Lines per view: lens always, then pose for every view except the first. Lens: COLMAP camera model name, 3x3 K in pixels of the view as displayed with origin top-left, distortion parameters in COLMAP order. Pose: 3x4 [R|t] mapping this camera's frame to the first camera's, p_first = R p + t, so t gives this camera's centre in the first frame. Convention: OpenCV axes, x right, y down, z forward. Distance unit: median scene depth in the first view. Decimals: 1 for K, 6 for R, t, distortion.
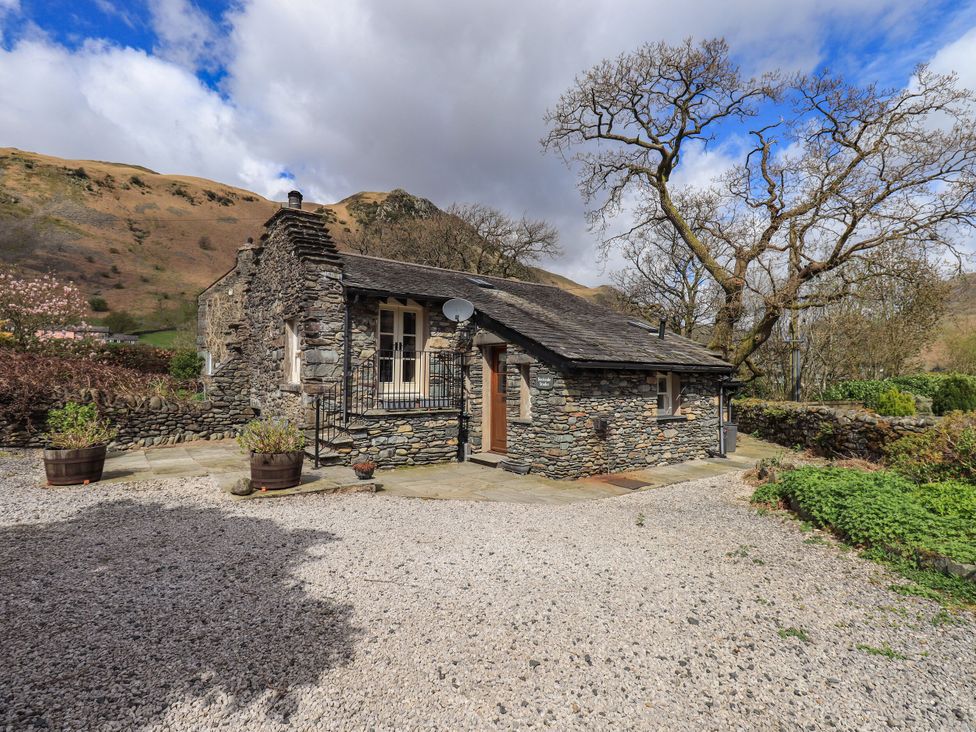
lens RADIAL K [[511.8, 0, 493.9], [0, 511.8, 354.9], [0, 0, 1]] dist [0.004034, -0.000515]
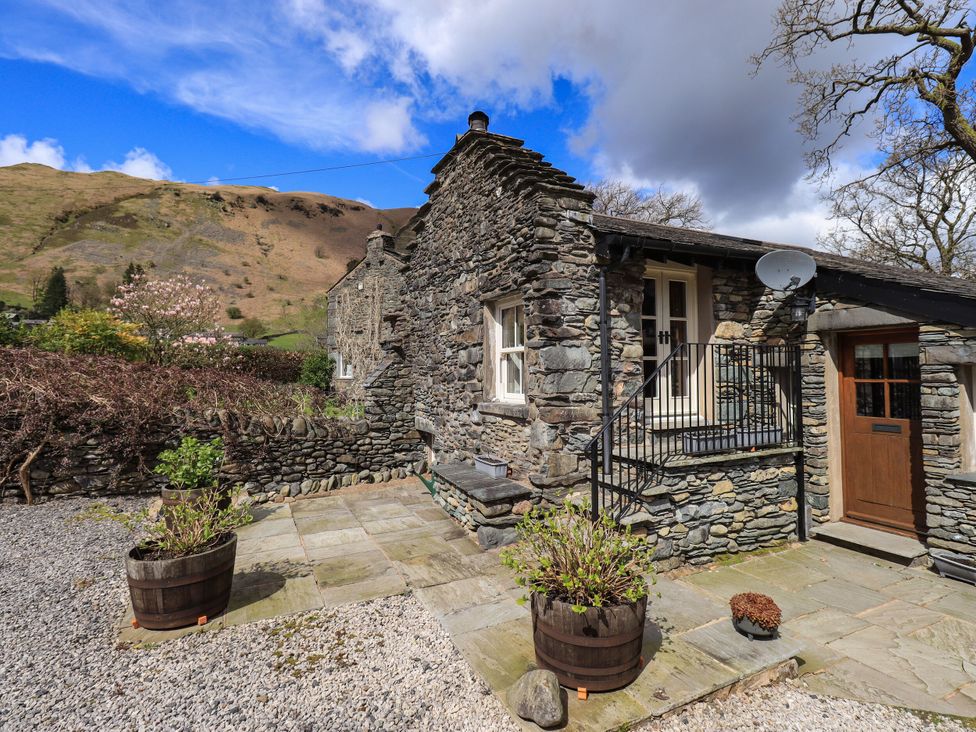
lens RADIAL K [[511.8, 0, 493.9], [0, 511.8, 354.9], [0, 0, 1]] dist [0.004034, -0.000515]
pose [[0.981731, -0.023078, -0.188870, -0.273248], [0.024893, 0.999664, 0.007243, -0.005982], [0.188640, -0.011812, 0.981975, 0.373224]]
